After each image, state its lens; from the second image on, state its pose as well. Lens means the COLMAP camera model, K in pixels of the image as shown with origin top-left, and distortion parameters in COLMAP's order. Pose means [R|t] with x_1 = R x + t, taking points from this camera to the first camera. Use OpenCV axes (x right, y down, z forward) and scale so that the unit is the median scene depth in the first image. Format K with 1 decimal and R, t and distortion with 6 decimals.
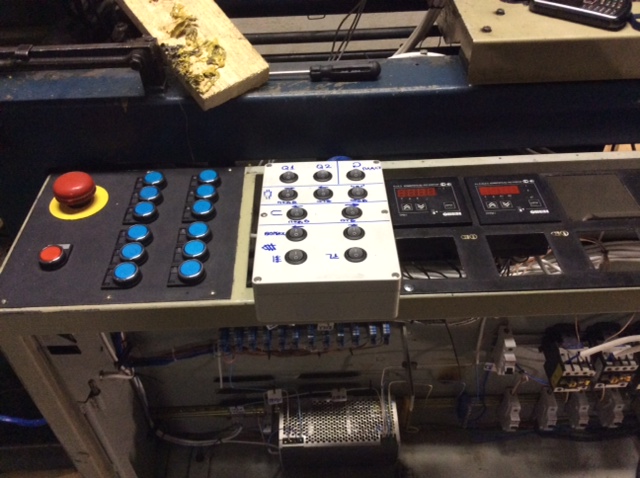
lens RADIAL K [[578.9, 0, 320.0], [0, 578.9, 239.0], [0, 0, 1]] dist [0.106668, -0.197130]
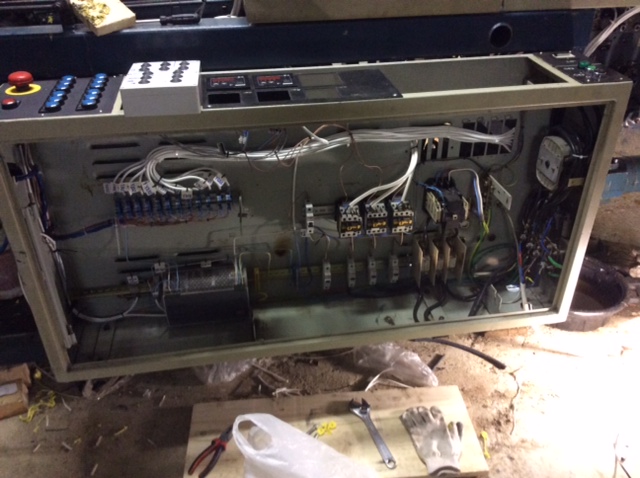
lens RADIAL K [[578.9, 0, 320.0], [0, 578.9, 239.0], [0, 0, 1]] dist [0.106668, -0.197130]
pose [[0.990333, -0.056518, 0.126674, 0.204546], [0.077548, 0.982768, -0.167789, 0.717735], [-0.115008, 0.175990, 0.977651, -0.693697]]
